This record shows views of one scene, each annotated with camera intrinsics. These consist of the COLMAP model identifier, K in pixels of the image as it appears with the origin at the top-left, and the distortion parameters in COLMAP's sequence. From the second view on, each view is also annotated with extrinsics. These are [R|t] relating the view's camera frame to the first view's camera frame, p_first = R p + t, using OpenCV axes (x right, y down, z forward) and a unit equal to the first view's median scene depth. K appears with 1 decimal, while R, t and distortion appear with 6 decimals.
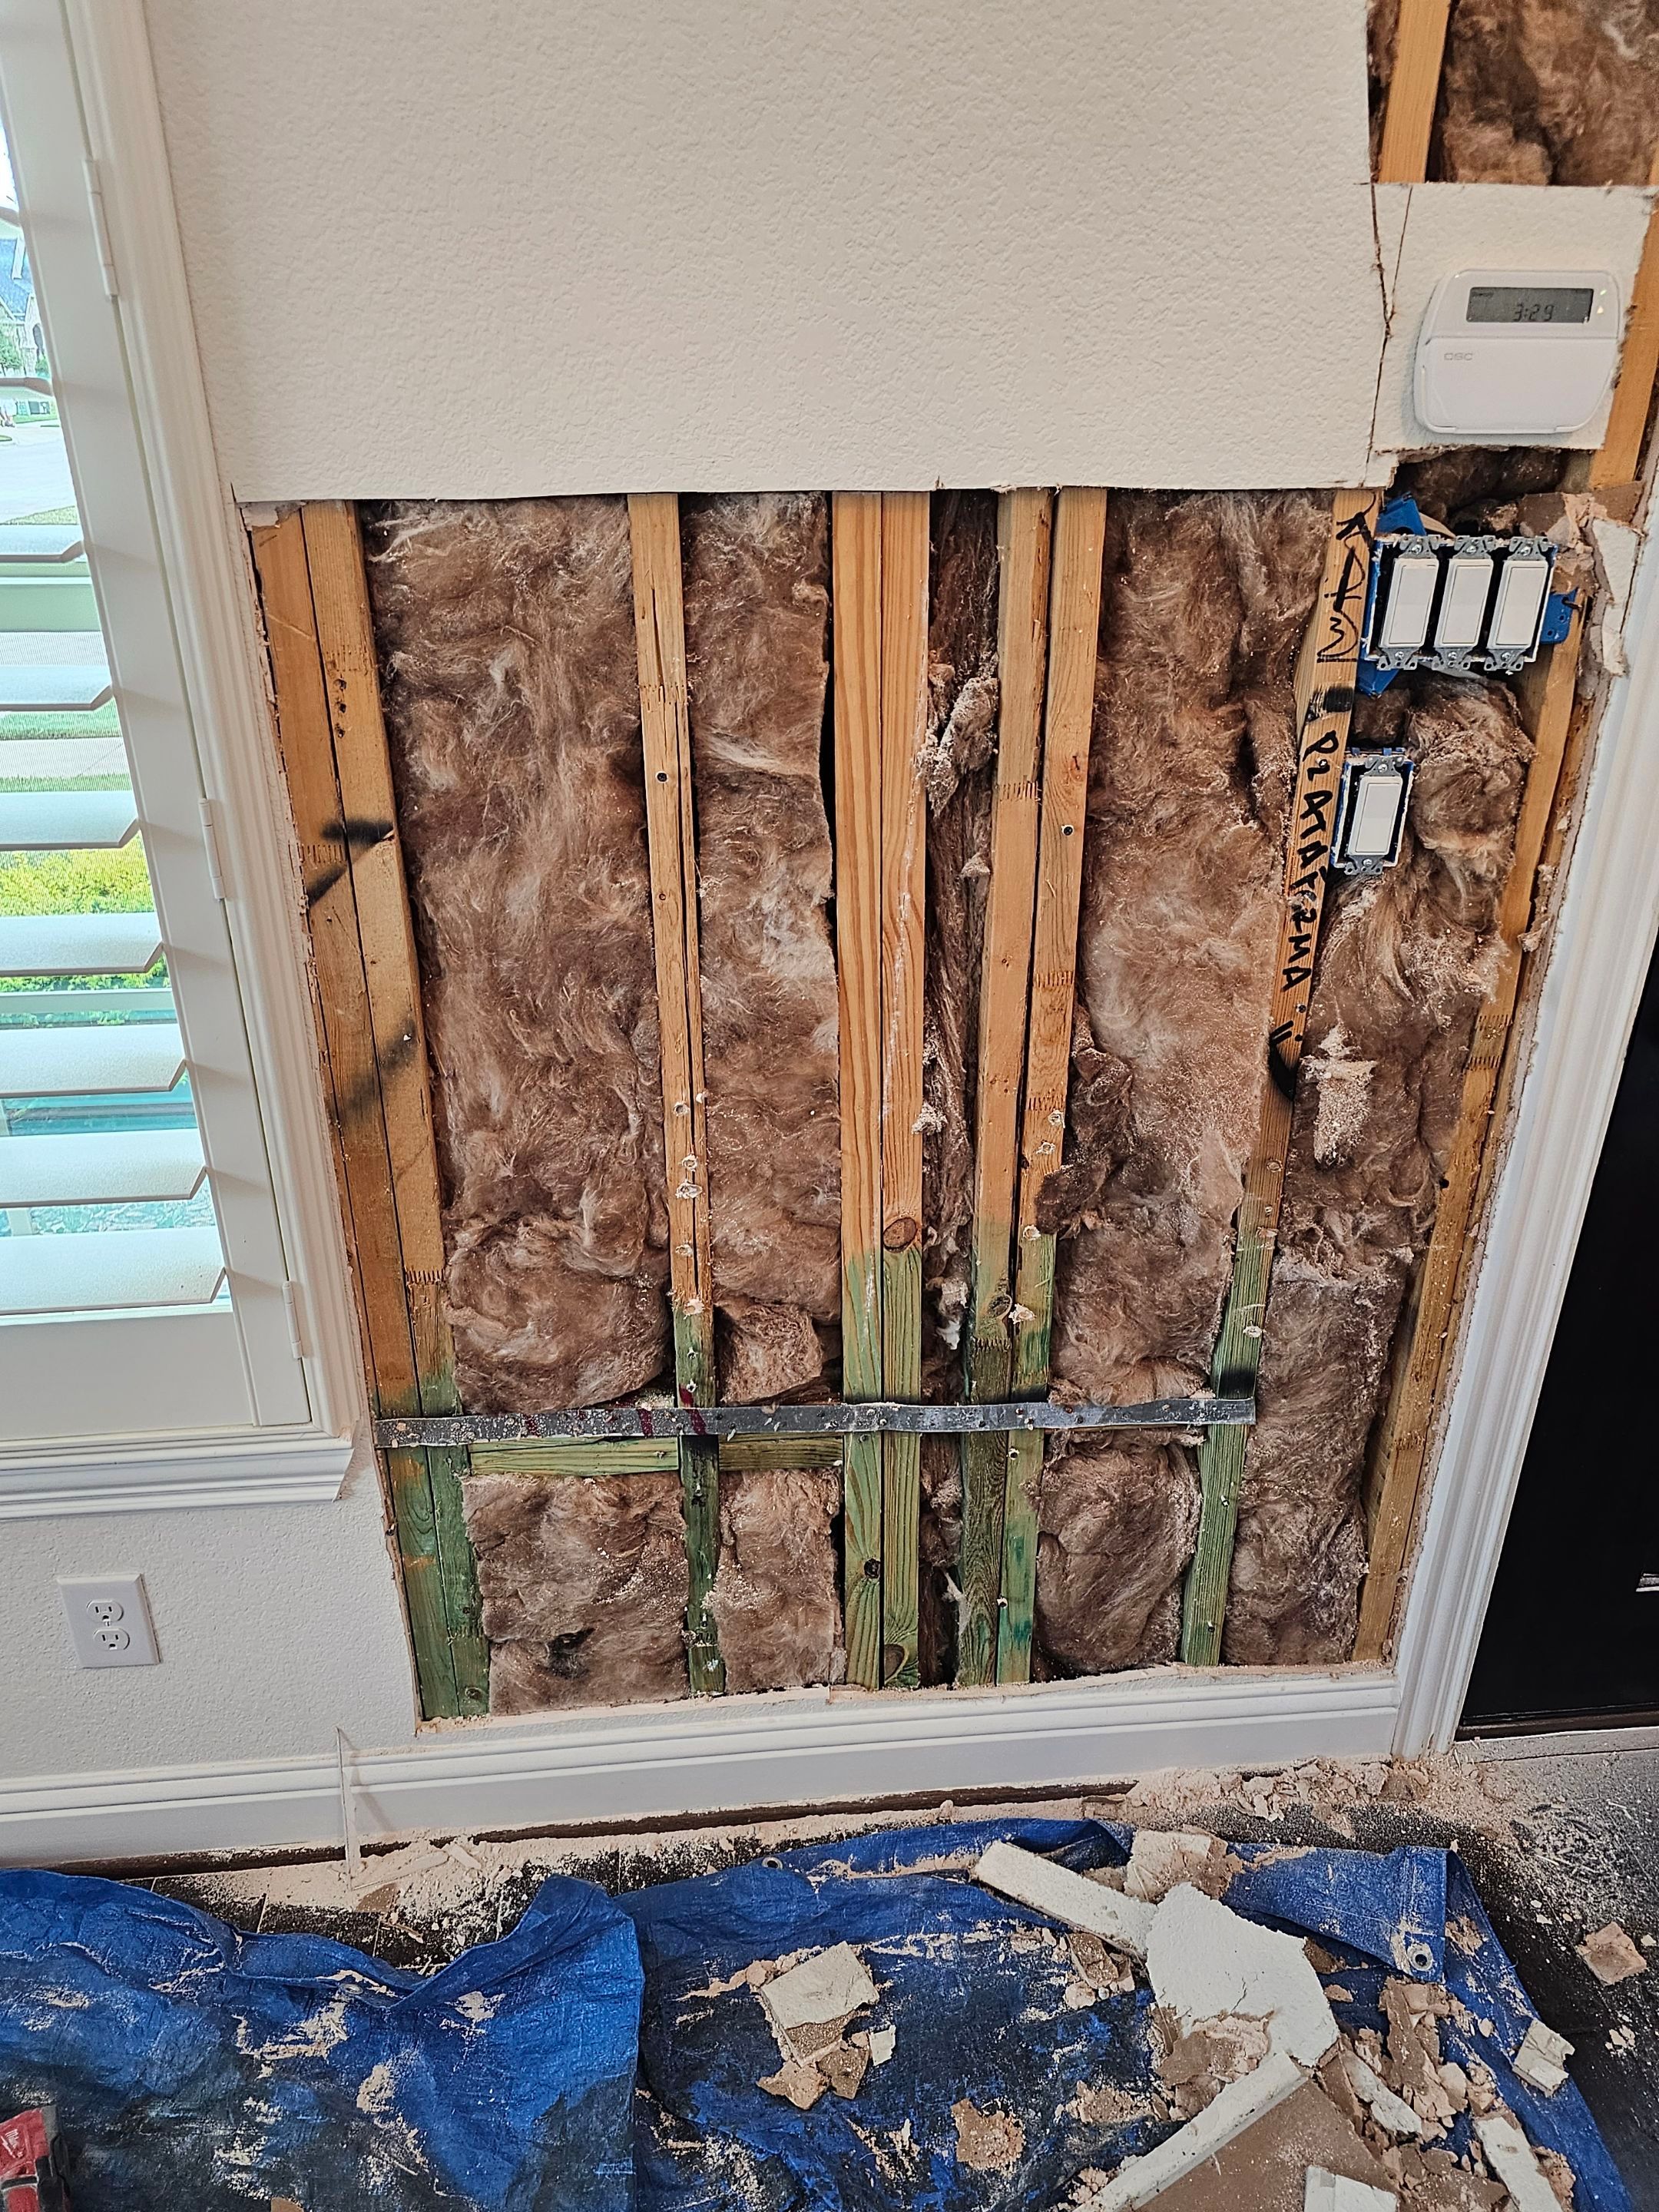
lens RADIAL K [[1496.8, 0, 835.3], [0, 1496.8, 1065.3], [0, 0, 1]] dist [0.067723, -0.065043]
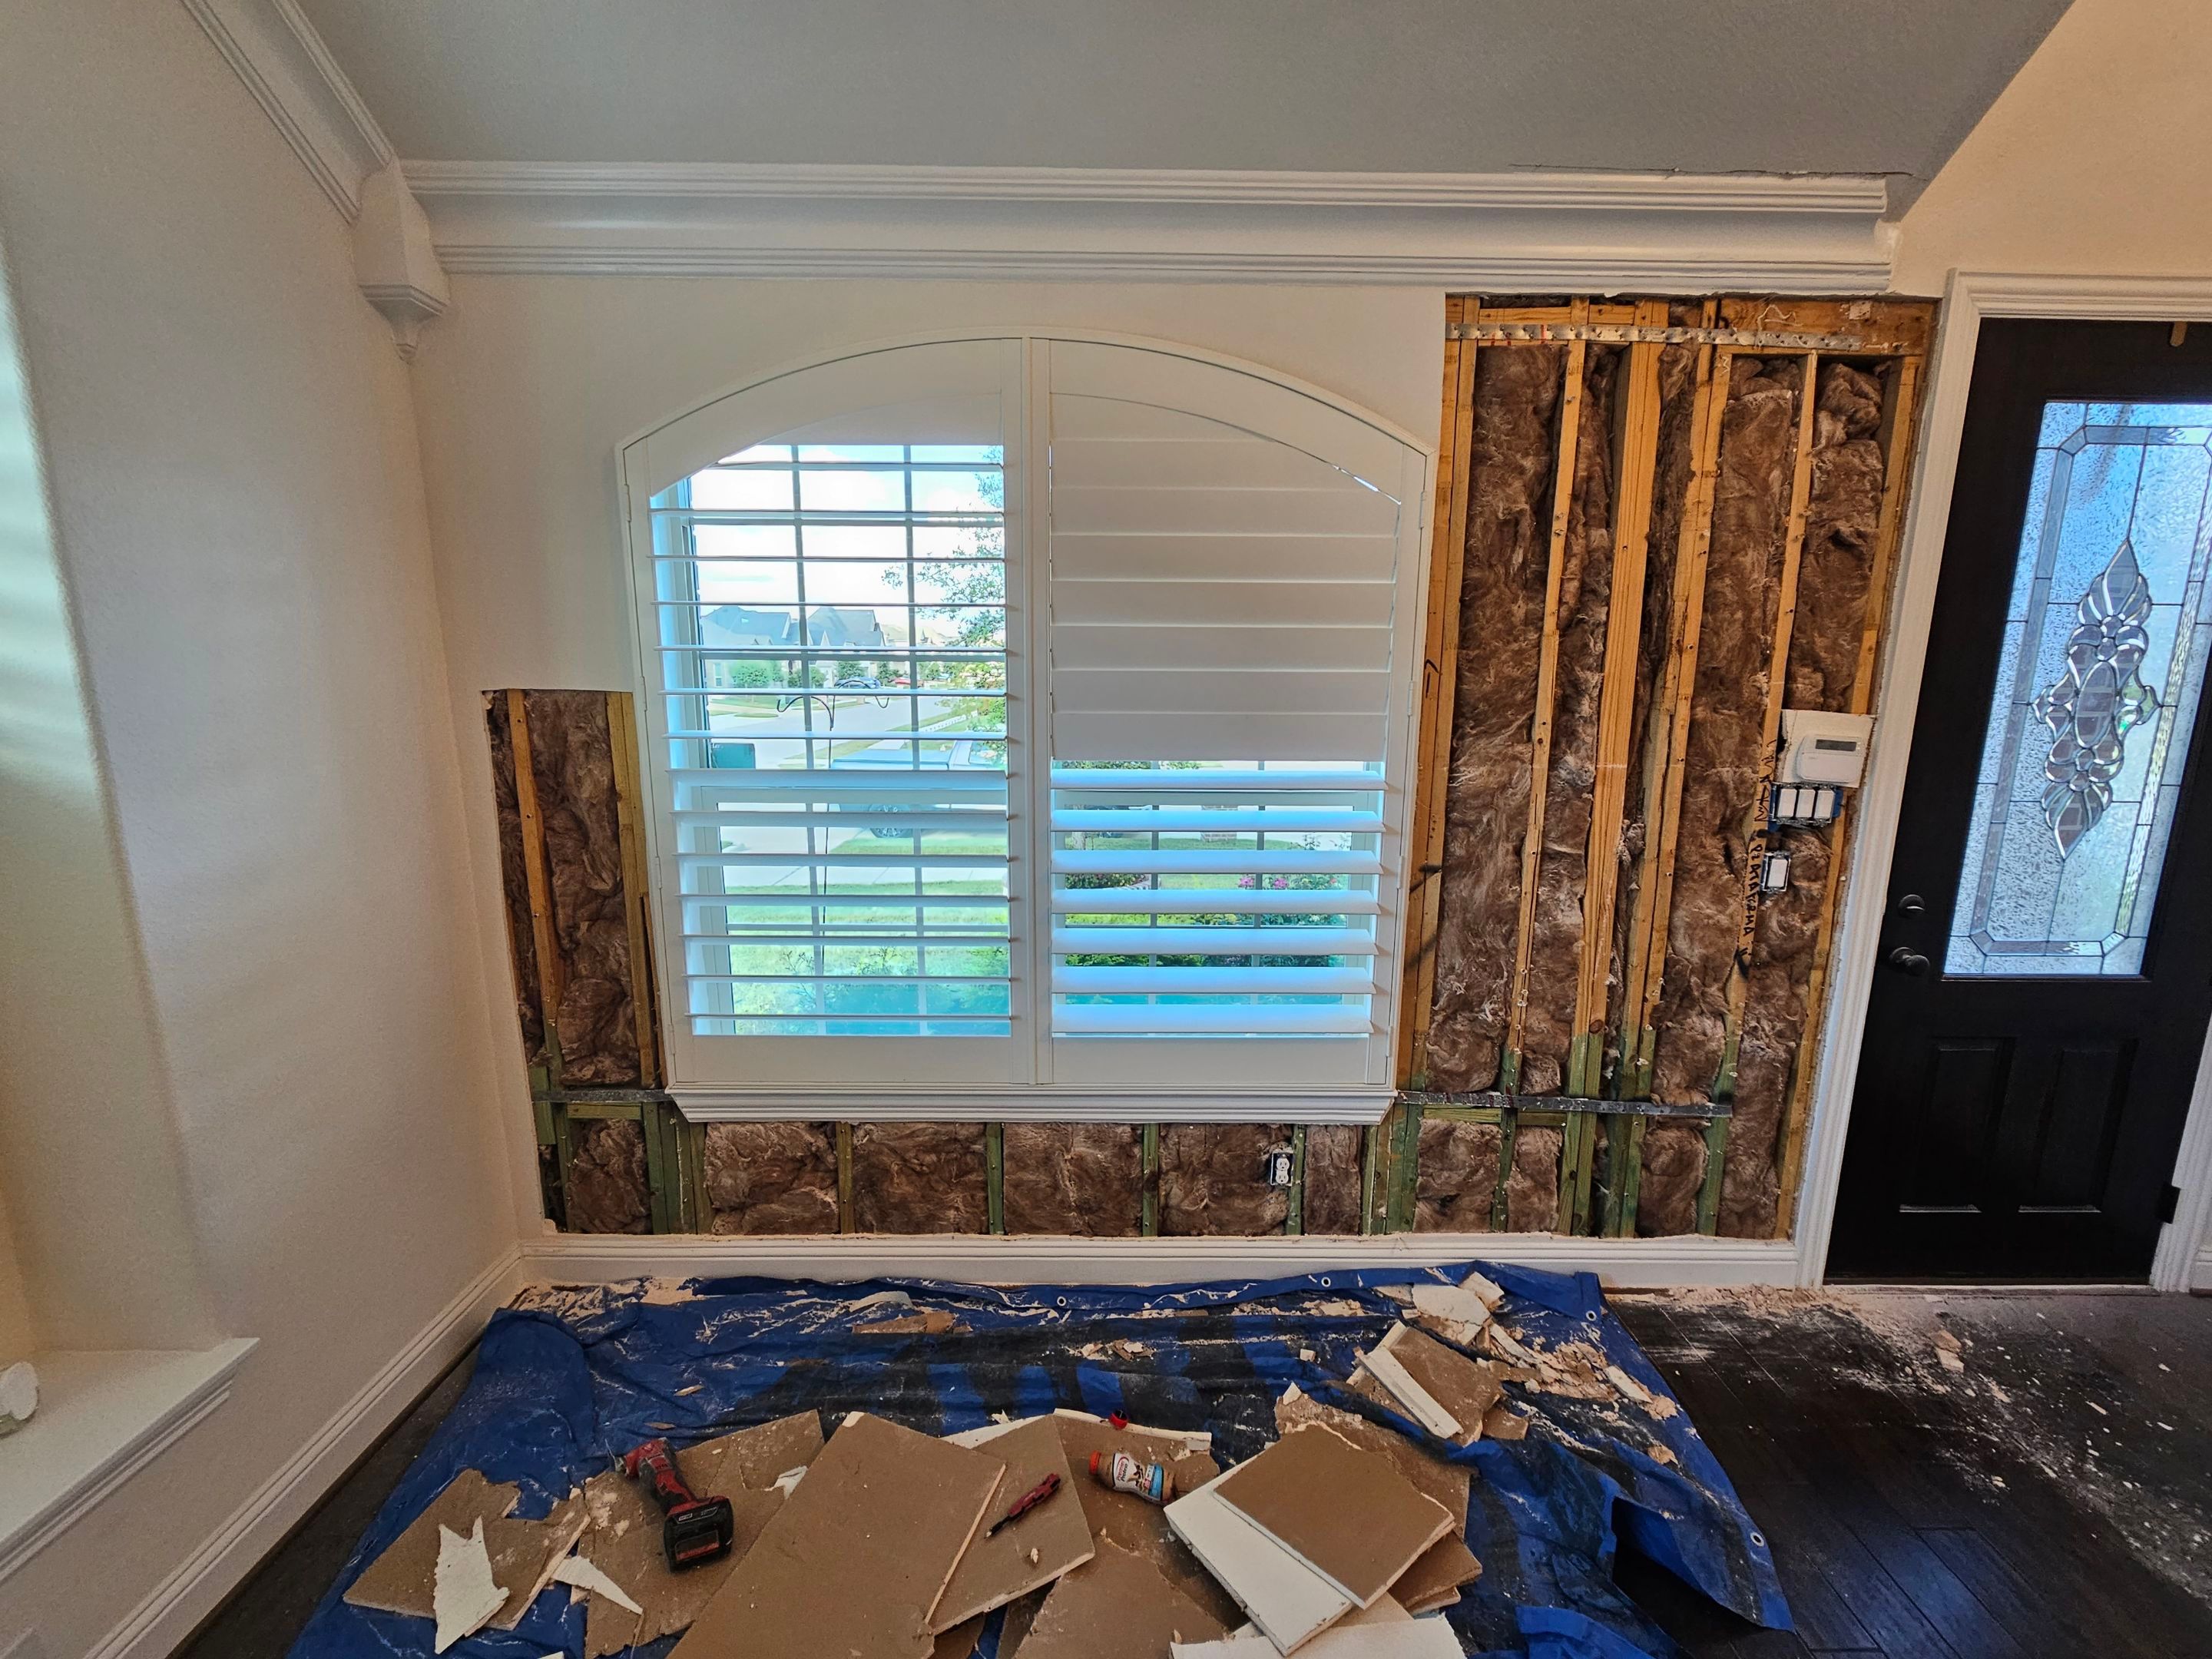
lens RADIAL K [[912.7, 0, 1111.5], [0, 912.7, 846.4], [0, 0, 1]] dist [0.001021, 0.000261]
pose [[0.995556, 0.017091, -0.092607, -0.710357], [-0.040180, 0.966479, -0.253584, 0.265343], [0.085168, 0.256178, 0.962870, -0.761674]]
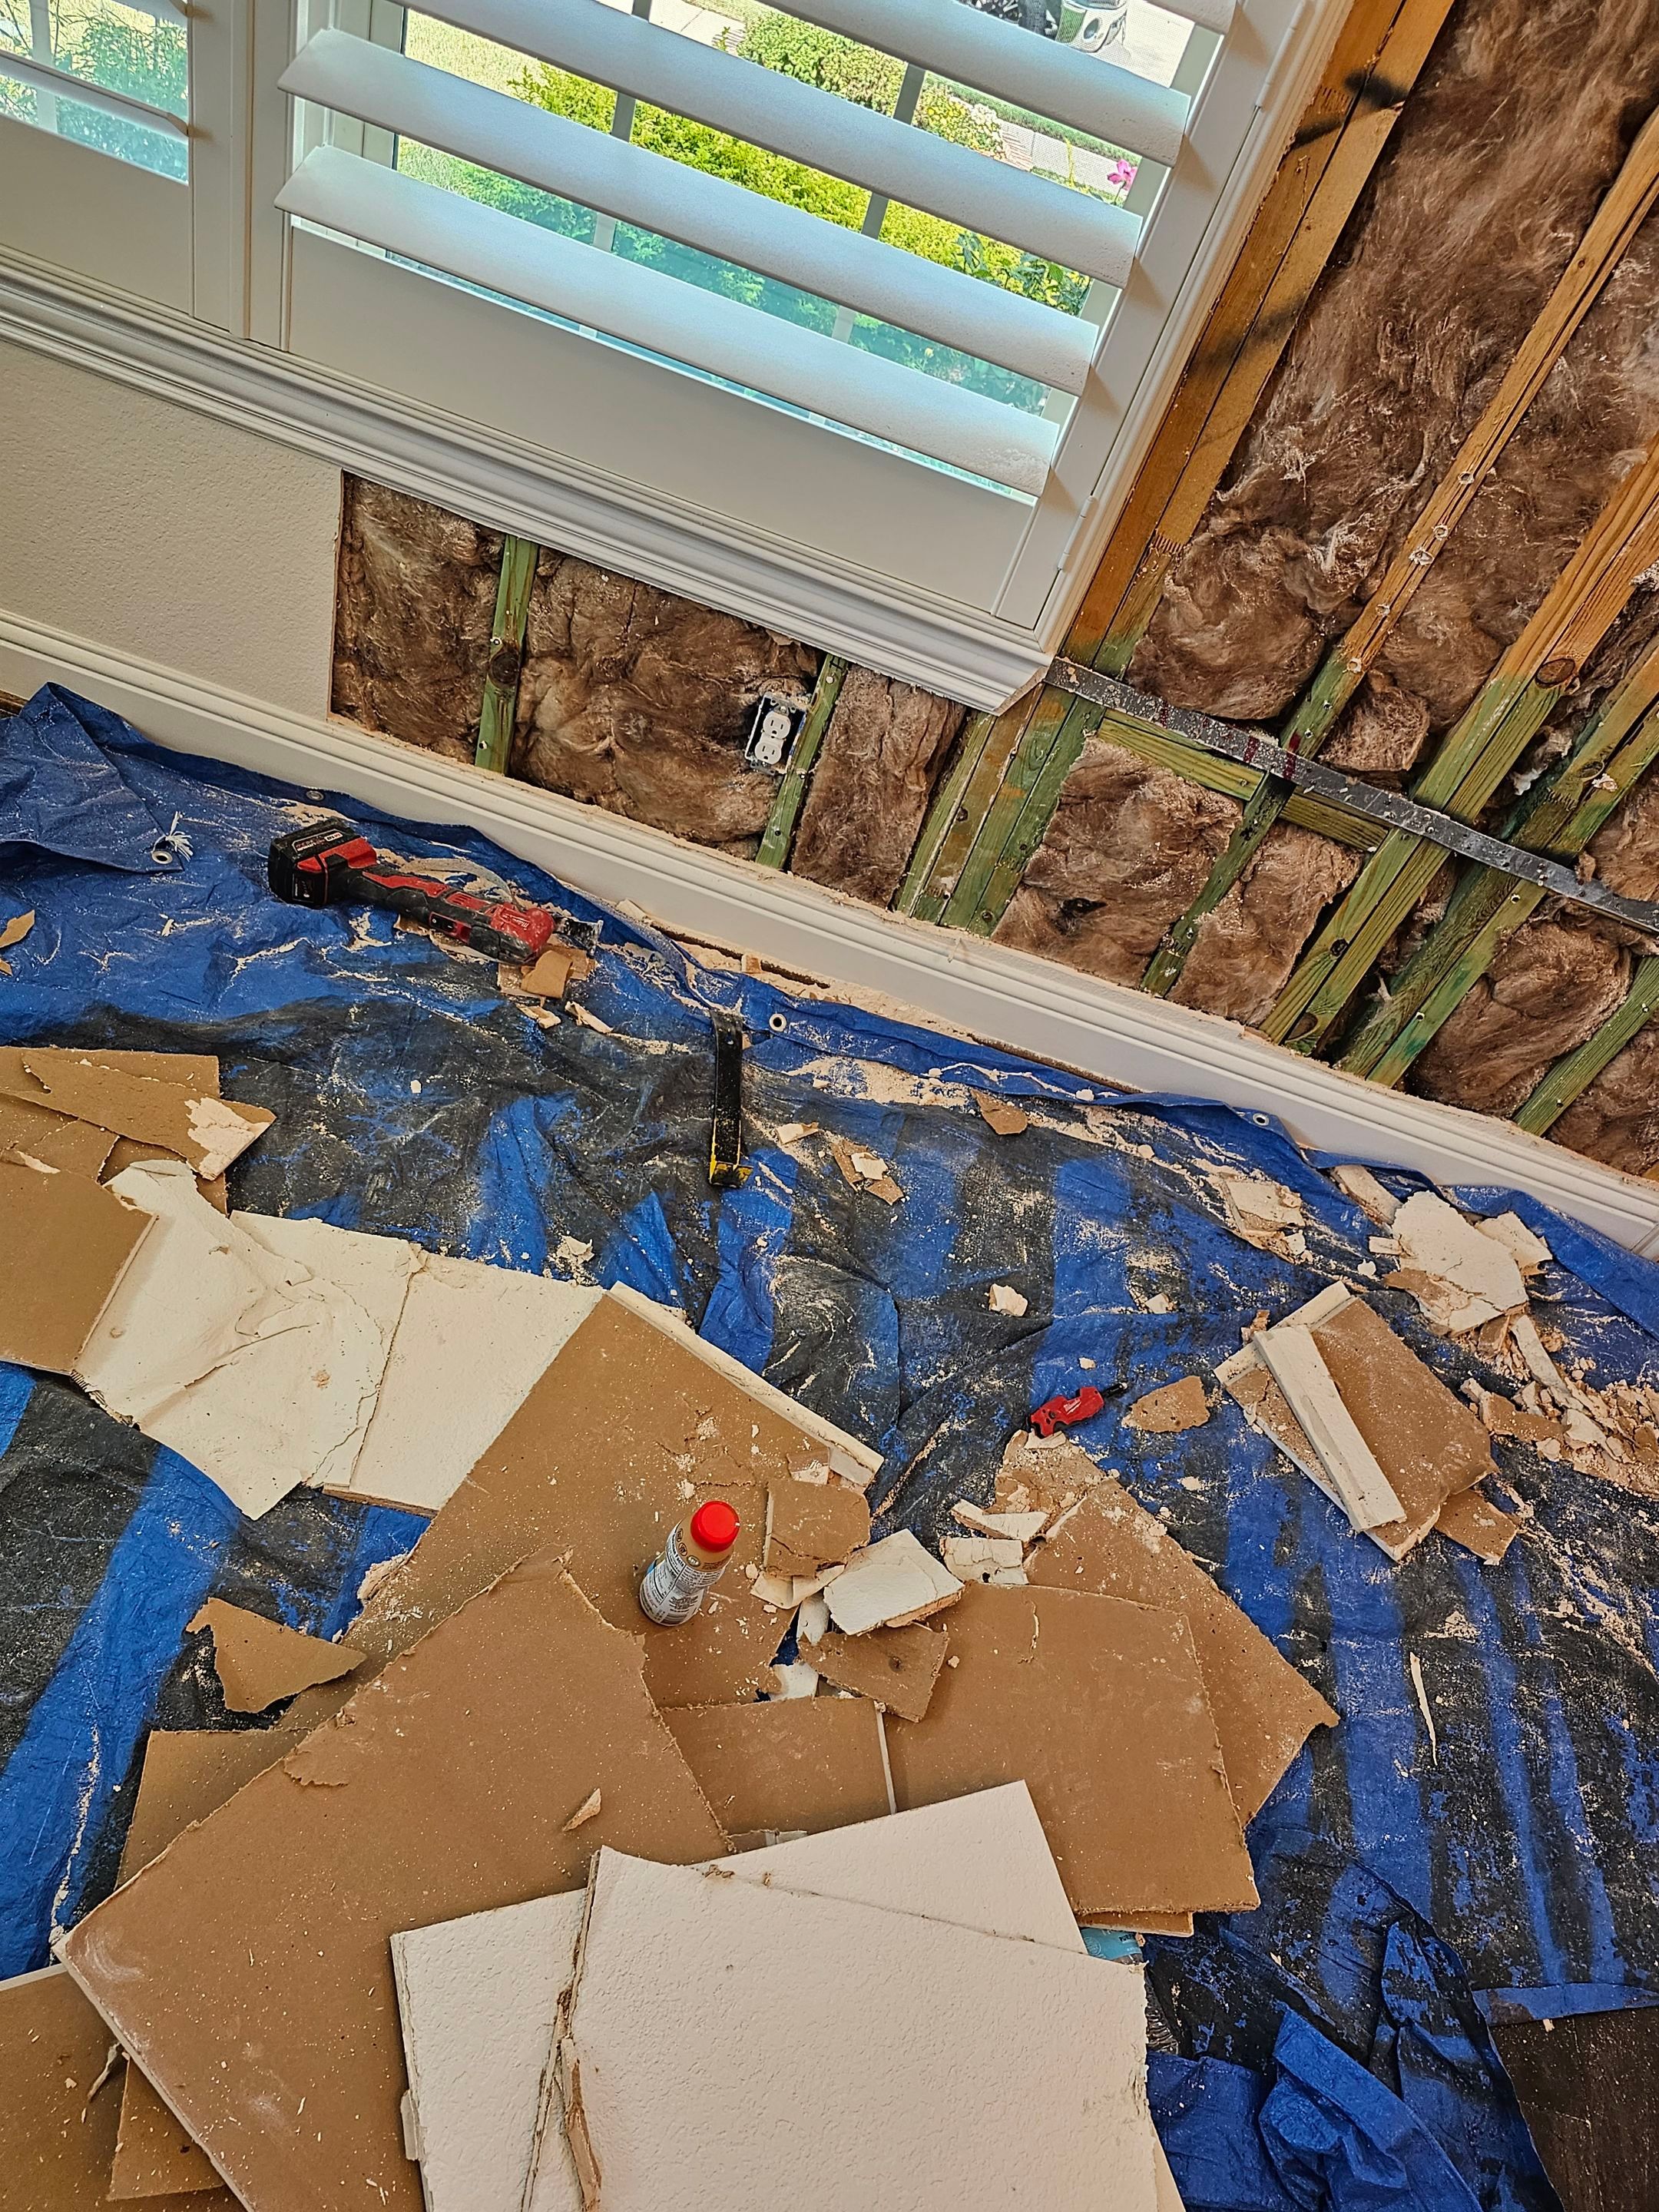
lens RADIAL K [[1495.0, 0, 825.9], [0, 1495.0, 1106.1], [0, 0, 1]] dist [0.067627, -0.072796]
pose [[0.923320, 0.384031, -0.000029, -0.360572], [-0.364094, 0.875411, 0.317949, 0.251927], [0.122128, -0.293558, 0.948108, -0.264824]]
